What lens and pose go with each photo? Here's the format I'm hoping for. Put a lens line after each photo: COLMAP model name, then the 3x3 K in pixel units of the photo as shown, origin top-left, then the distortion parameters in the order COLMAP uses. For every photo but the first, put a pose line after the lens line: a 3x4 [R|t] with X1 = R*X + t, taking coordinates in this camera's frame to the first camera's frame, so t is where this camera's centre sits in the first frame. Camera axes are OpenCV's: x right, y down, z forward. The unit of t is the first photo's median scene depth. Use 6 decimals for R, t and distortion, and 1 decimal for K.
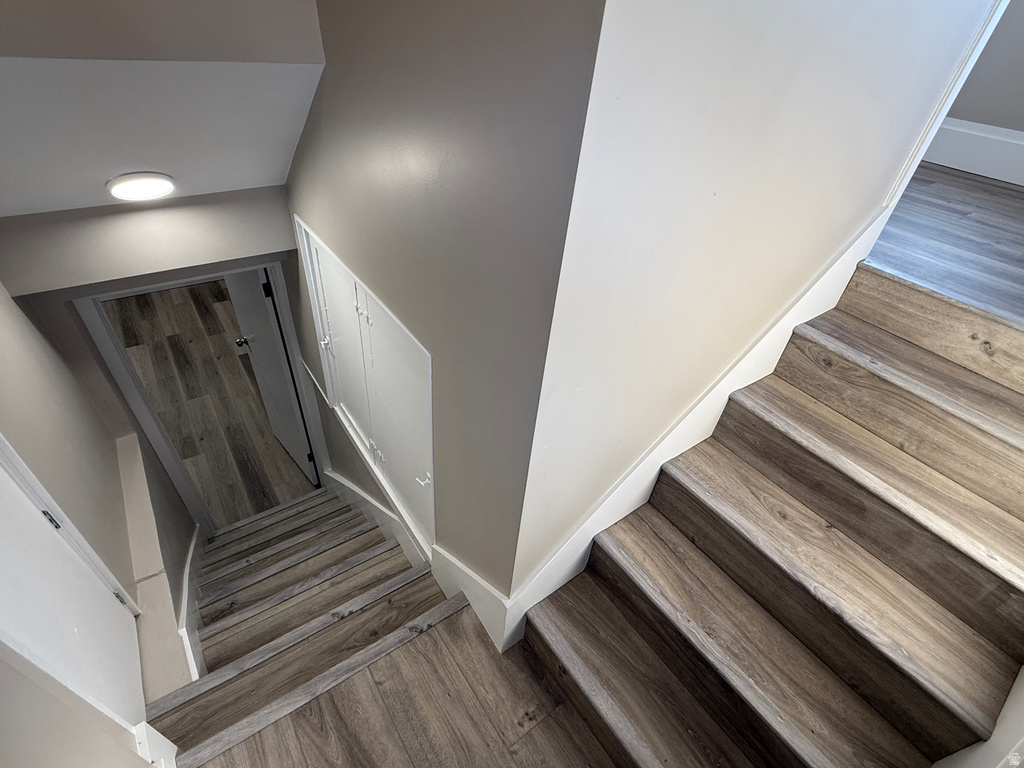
lens RADIAL K [[491.4, 0, 511.9], [0, 491.4, 389.0], [0, 0, 1]] dist [0.001521, -0.000845]
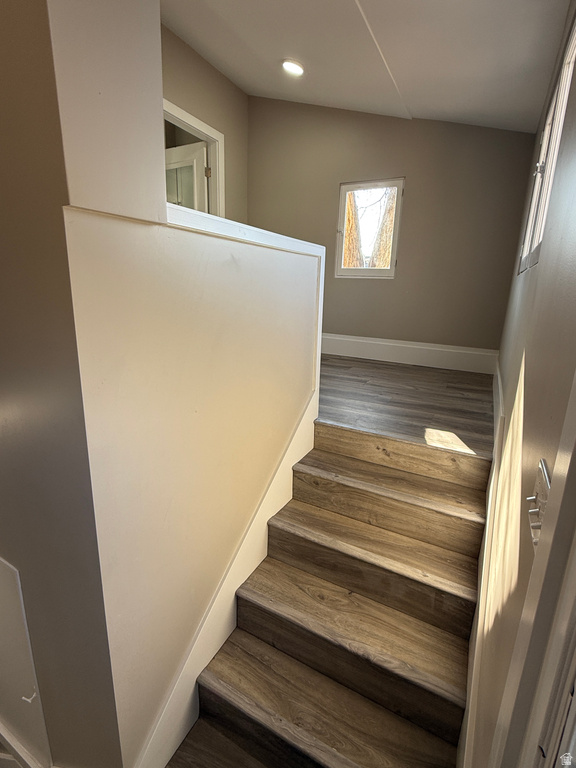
lens RADIAL K [[368.6, 0, 287.9], [0, 368.6, 381.5], [0, 0, 1]] dist [0.001521, -0.000845]
pose [[0.899330, -0.160129, 0.406896, 0.128529], [0.308085, 0.892384, -0.329749, 0.019981], [-0.310305, 0.421911, 0.851881, -0.153168]]
